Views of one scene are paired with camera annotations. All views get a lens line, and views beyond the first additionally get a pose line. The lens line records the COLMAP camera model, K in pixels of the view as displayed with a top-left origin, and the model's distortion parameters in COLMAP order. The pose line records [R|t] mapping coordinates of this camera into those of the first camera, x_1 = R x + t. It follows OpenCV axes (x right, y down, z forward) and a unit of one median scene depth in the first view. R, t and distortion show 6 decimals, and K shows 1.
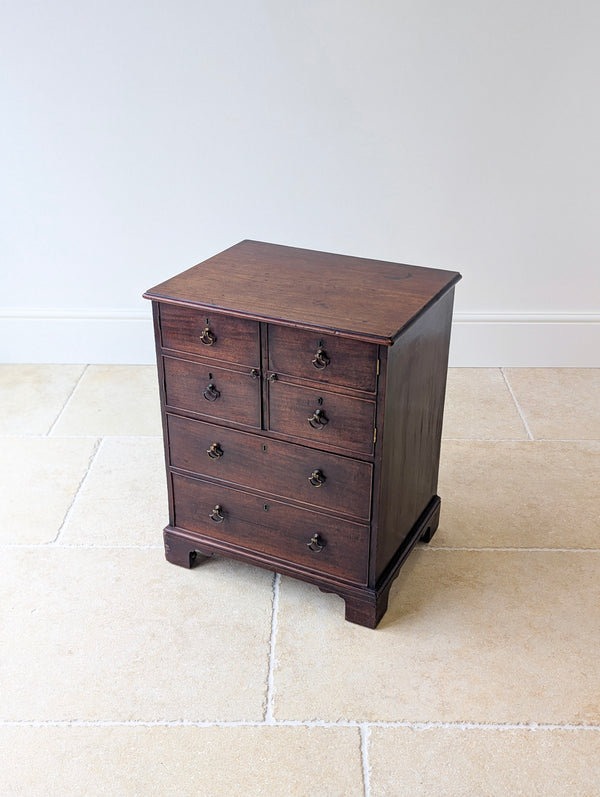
lens RADIAL K [[892.5, 0, 314.1], [0, 892.5, 408.1], [0, 0, 1]] dist [0.071145, -0.042967]
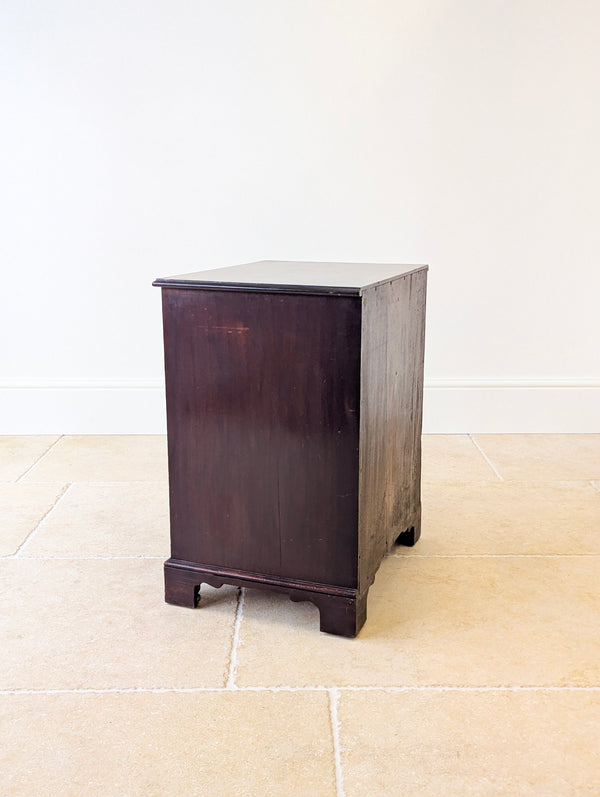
lens RADIAL K [[864.1, 0, 304.9], [0, 864.1, 398.5], [0, 0, 1]] dist [0.062438, -0.016199]
pose [[0.999887, -0.008824, 0.012196, 0.016472], [0.011506, 0.970406, -0.241206, 0.249119], [-0.009707, 0.241319, 0.970397, 0.055835]]
